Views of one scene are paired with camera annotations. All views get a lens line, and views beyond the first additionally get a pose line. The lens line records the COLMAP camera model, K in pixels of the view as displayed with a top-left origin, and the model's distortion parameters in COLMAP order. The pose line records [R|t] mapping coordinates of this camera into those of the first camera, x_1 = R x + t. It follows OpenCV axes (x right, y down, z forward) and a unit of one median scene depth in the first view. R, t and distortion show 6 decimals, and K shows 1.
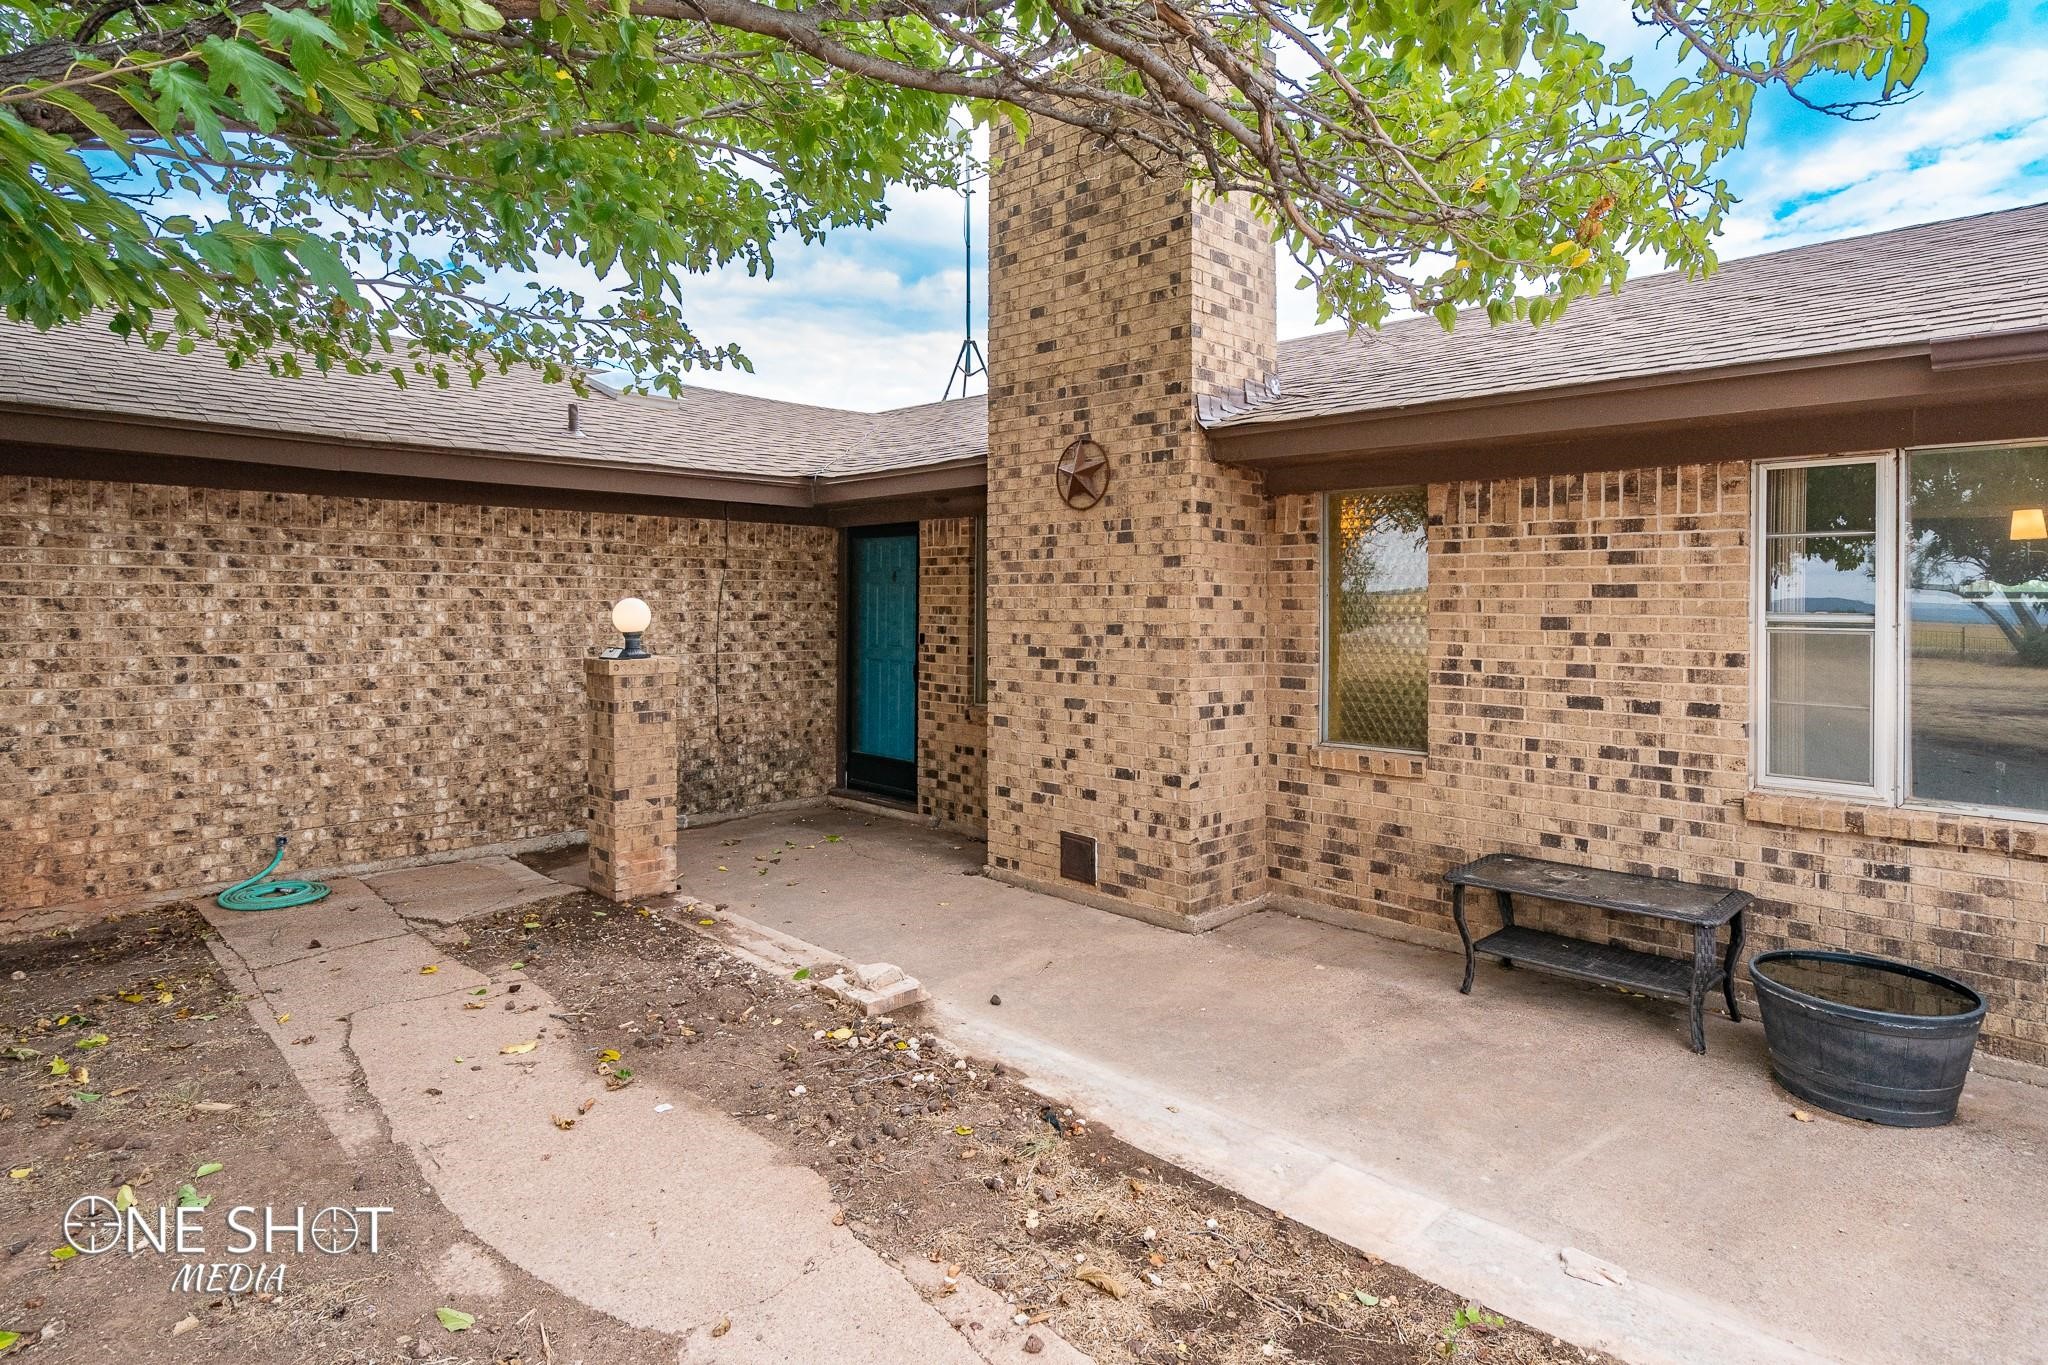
lens RADIAL K [[1098.8, 0, 1012.5], [0, 1098.8, 600.2], [0, 0, 1]] dist [-0.001637, -0.000844]
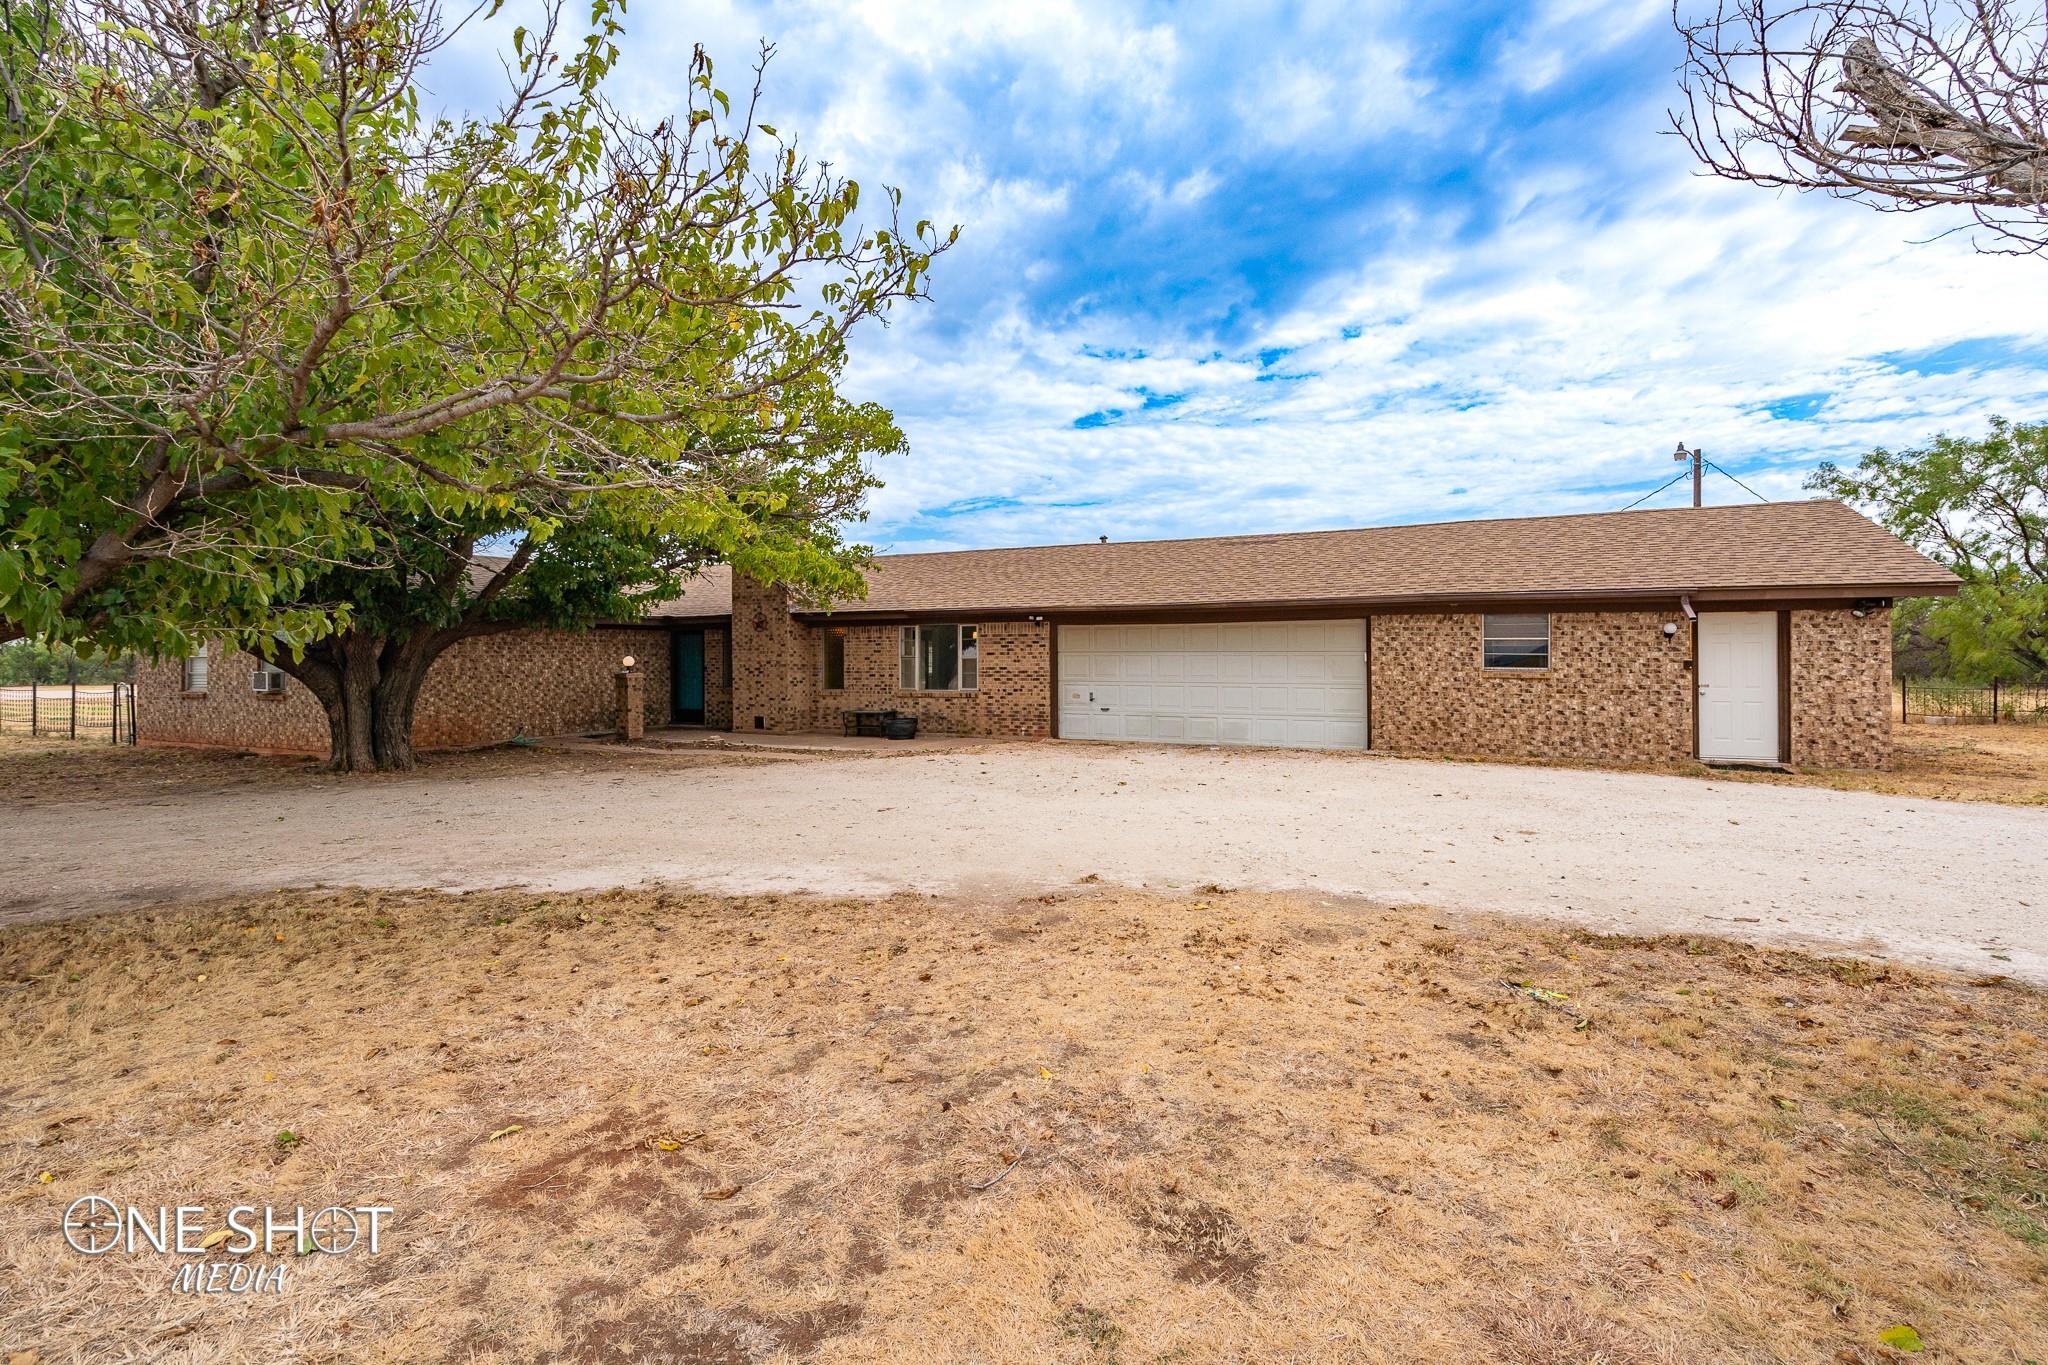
lens RADIAL K [[982.6, 0, 1017.3], [0, 982.6, 659.7], [0, 0, 1]] dist [-0.009665, 0.001694]
pose [[0.942225, -0.016282, 0.334584, -0.228746], [0.013446, 0.999851, 0.010792, -0.008552], [-0.334710, -0.005669, 0.942304, -2.441184]]
